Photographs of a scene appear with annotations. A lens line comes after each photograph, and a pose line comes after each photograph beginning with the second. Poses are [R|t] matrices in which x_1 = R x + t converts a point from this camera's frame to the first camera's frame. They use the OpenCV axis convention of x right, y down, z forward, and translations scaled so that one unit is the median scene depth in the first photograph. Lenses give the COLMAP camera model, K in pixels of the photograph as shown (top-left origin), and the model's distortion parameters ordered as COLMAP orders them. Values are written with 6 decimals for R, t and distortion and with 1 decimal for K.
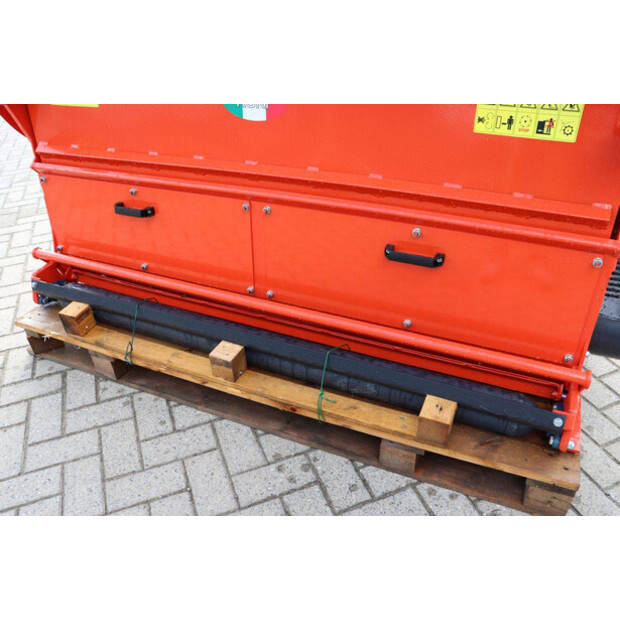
lens RADIAL K [[502.5, 0, 310.0], [0, 502.5, 310.0], [0, 0, 1]] dist [-0.179076, 0.168444]
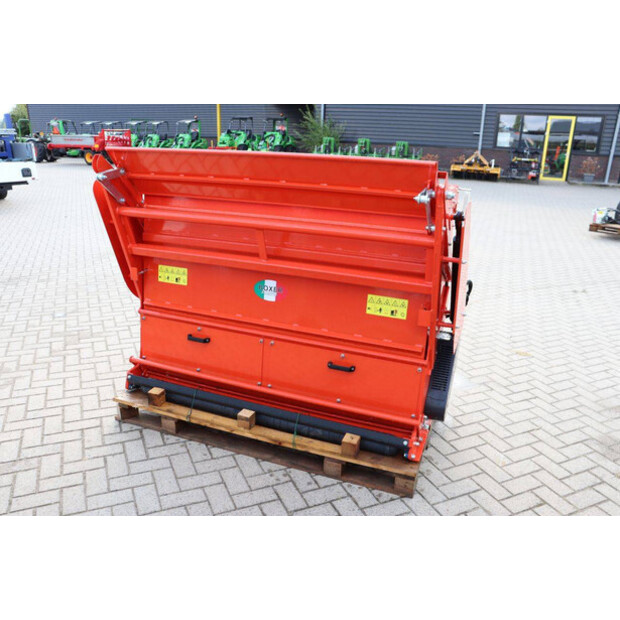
lens RADIAL K [[502.5, 0, 310.0], [0, 502.5, 310.0], [0, 0, 1]] dist [-0.179076, 0.168444]
pose [[0.996223, 0.054456, 0.067635, -0.073621], [-0.033395, 0.959280, -0.280475, 0.230932], [-0.080154, 0.277157, 0.957475, -0.978269]]
